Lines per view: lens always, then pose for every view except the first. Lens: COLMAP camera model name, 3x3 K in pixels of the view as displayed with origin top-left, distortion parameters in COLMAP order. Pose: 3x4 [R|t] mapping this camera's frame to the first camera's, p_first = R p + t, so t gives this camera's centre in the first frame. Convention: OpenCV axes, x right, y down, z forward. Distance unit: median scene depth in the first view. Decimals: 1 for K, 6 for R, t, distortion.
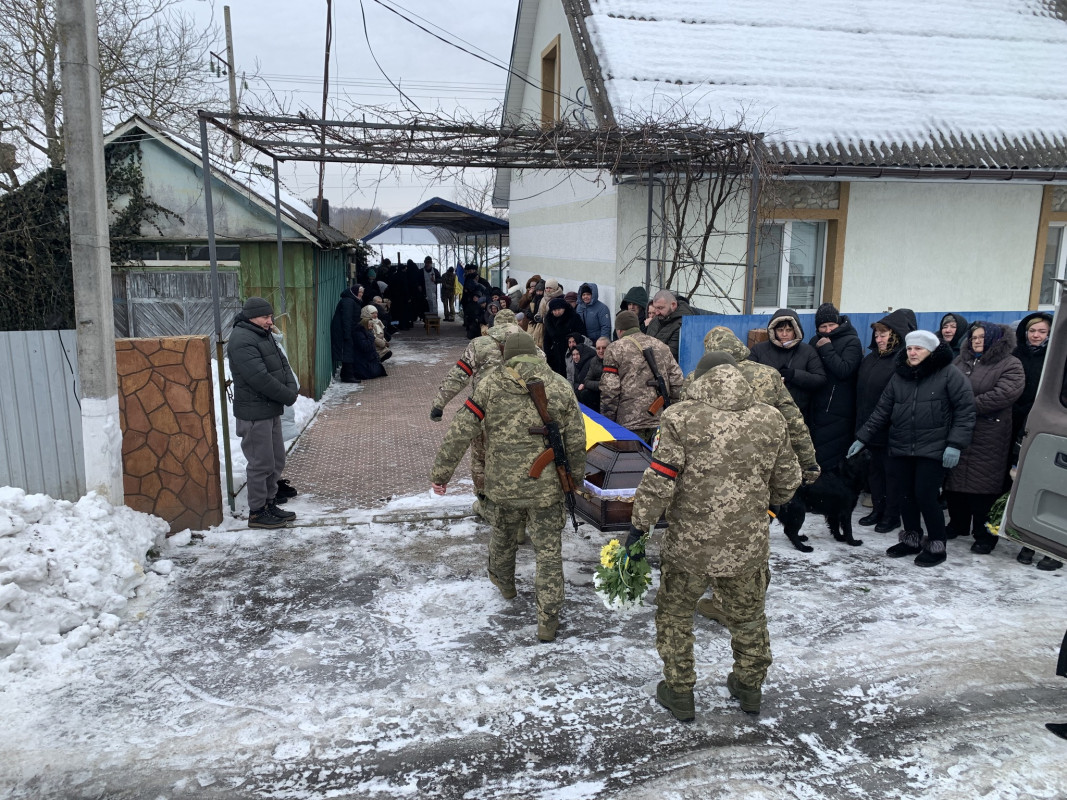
lens RADIAL K [[833.1, 0, 533.5], [0, 833.1, 400.0], [0, 0, 1]] dist [0.050951, -0.049443]
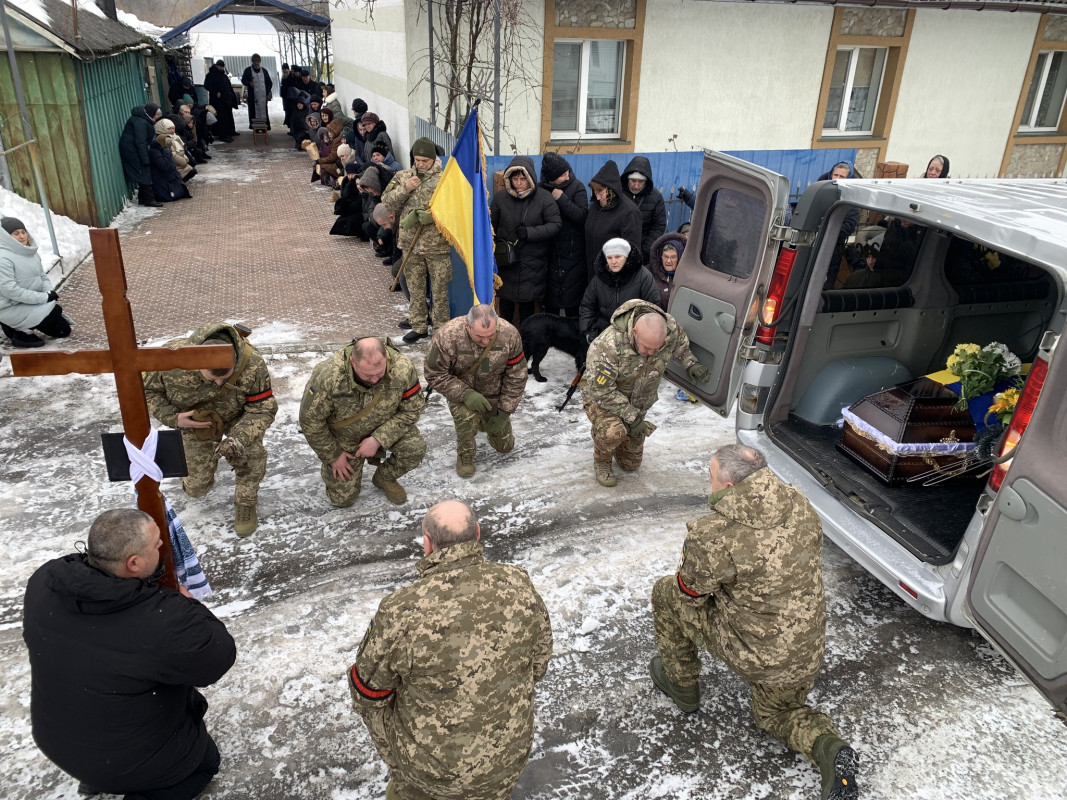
lens RADIAL K [[833.1, 0, 533.5], [0, 833.1, 400.0], [0, 0, 1]] dist [0.050951, -0.049443]
pose [[0.989667, -0.037762, 0.138319, 0.252697], [0.005756, 0.974381, 0.224831, -0.065757], [-0.143266, -0.221712, 0.964530, -0.105722]]
